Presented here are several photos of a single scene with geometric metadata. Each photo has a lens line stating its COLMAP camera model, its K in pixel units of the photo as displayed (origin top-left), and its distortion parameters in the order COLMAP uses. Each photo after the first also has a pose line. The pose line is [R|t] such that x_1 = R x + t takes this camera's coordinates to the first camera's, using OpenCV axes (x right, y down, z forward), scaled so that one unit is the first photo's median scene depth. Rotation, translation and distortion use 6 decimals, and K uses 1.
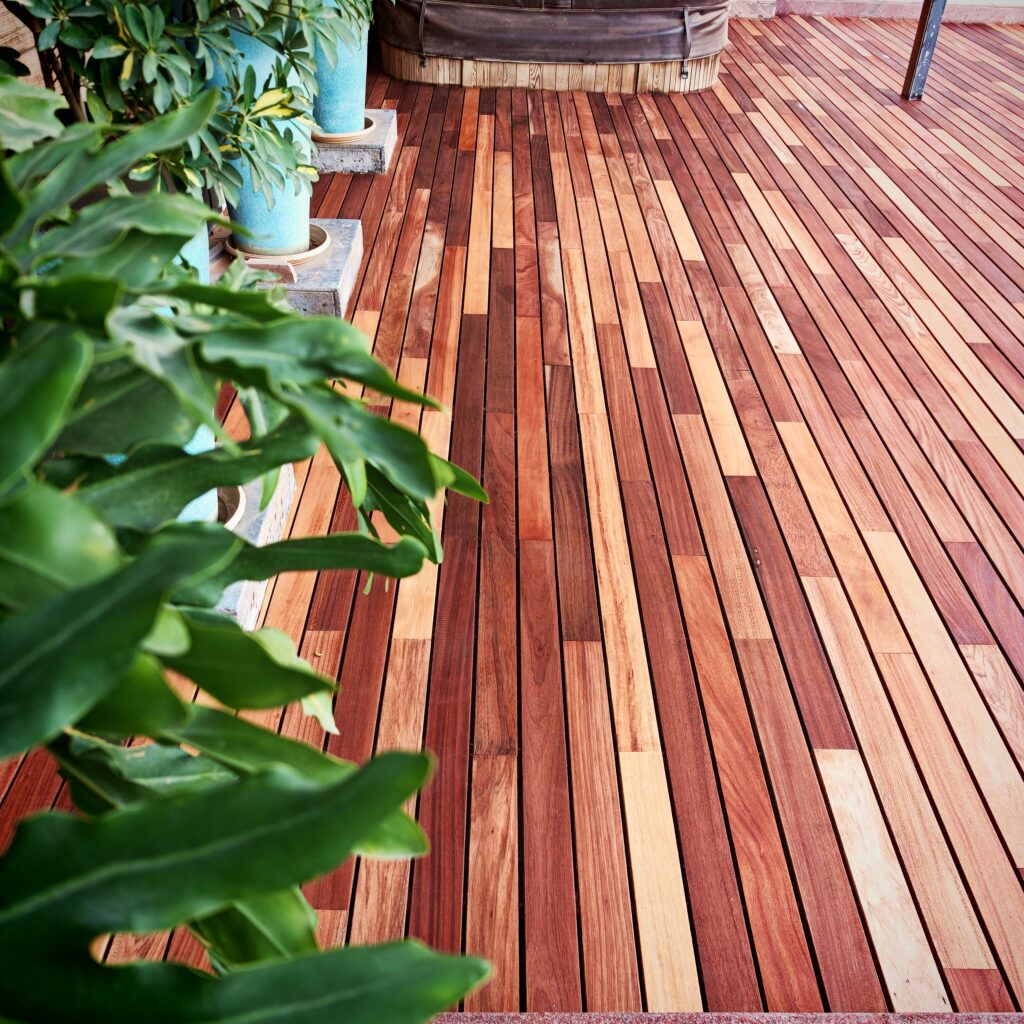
lens RADIAL K [[992.7, 0, 512.0], [0, 992.7, 512.0], [0, 0, 1]] dist [0.002195, -0.027369]
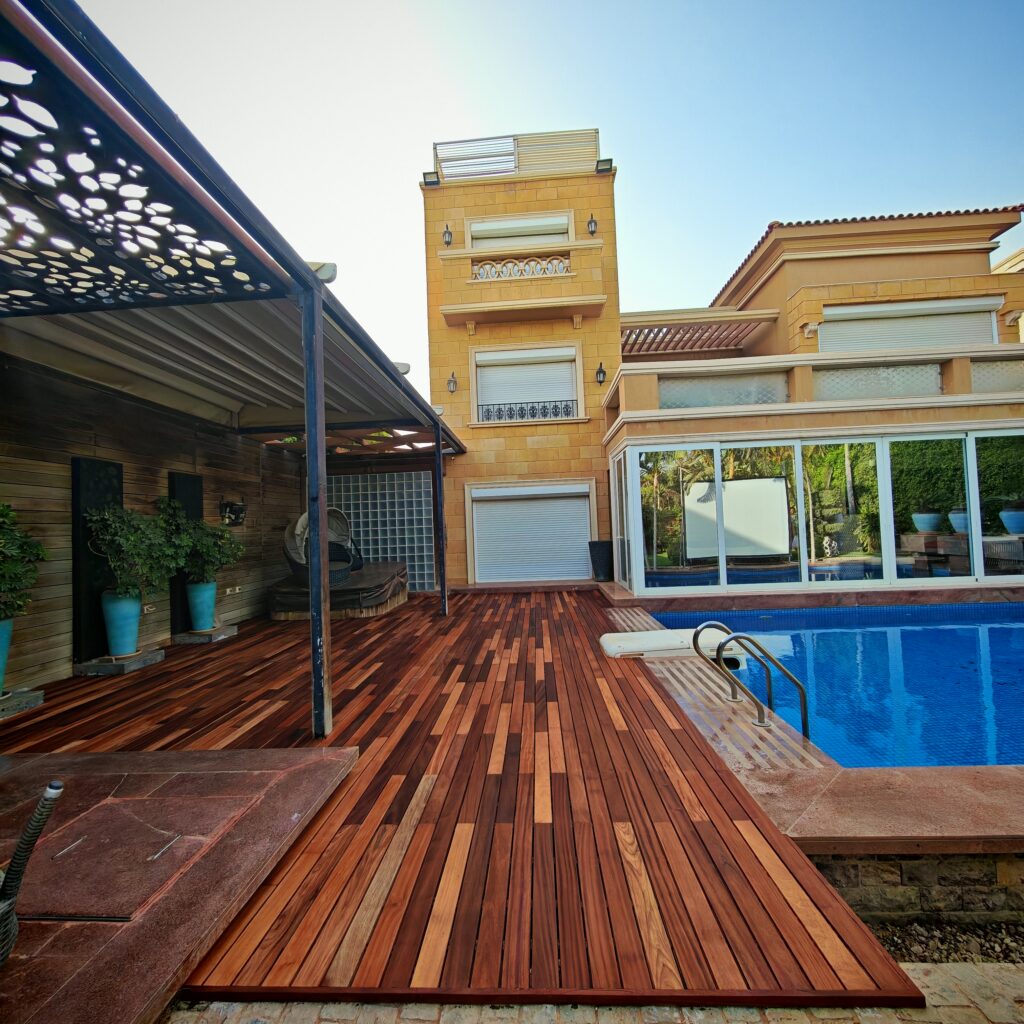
lens RADIAL K [[507.2, 0, 506.9], [0, 507.2, 508.9], [0, 0, 1]] dist [-0.002095, -0.000753]
pose [[0.995225, -0.074554, -0.062992, 1.285744], [0.019601, 0.784912, -0.619298, 0.464228], [0.095614, 0.615106, 0.782625, -0.583328]]
